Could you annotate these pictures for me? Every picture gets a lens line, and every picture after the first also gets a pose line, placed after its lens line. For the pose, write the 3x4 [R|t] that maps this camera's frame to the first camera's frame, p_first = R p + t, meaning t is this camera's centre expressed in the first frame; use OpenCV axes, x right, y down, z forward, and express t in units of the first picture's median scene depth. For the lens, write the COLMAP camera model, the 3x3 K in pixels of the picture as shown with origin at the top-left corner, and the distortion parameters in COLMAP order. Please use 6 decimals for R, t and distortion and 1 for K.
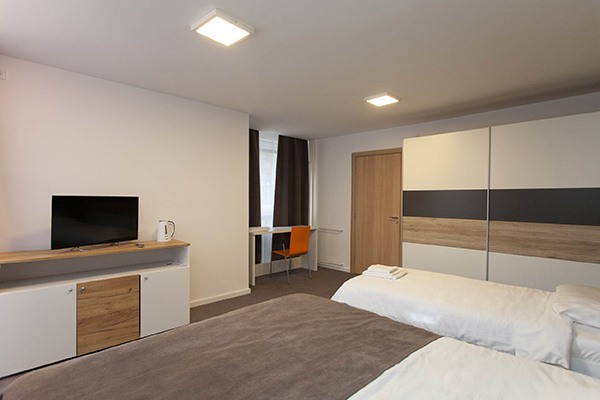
lens RADIAL K [[300.5, 0, 292.6], [0, 300.5, 207.9], [0, 0, 1]] dist [0.003370, 0.001207]
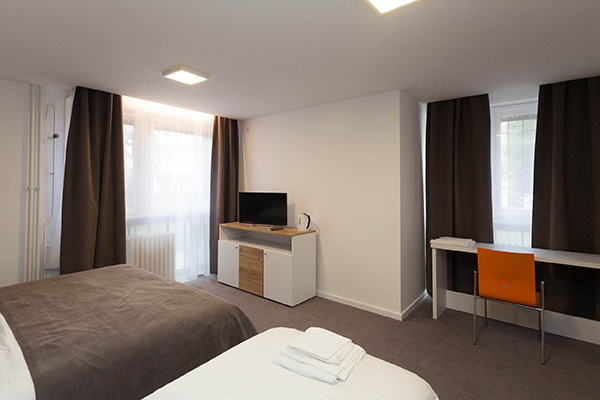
lens RADIAL K [[302.0, 0, 312.8], [0, 302.0, 184.9], [0, 0, 1]] dist [-0.000301, 0.000144]
pose [[0.168807, -0.020343, -0.985439, 0.839166], [-0.037387, 0.998935, -0.027026, -0.042153], [0.984940, 0.041405, 0.167867, 0.916664]]
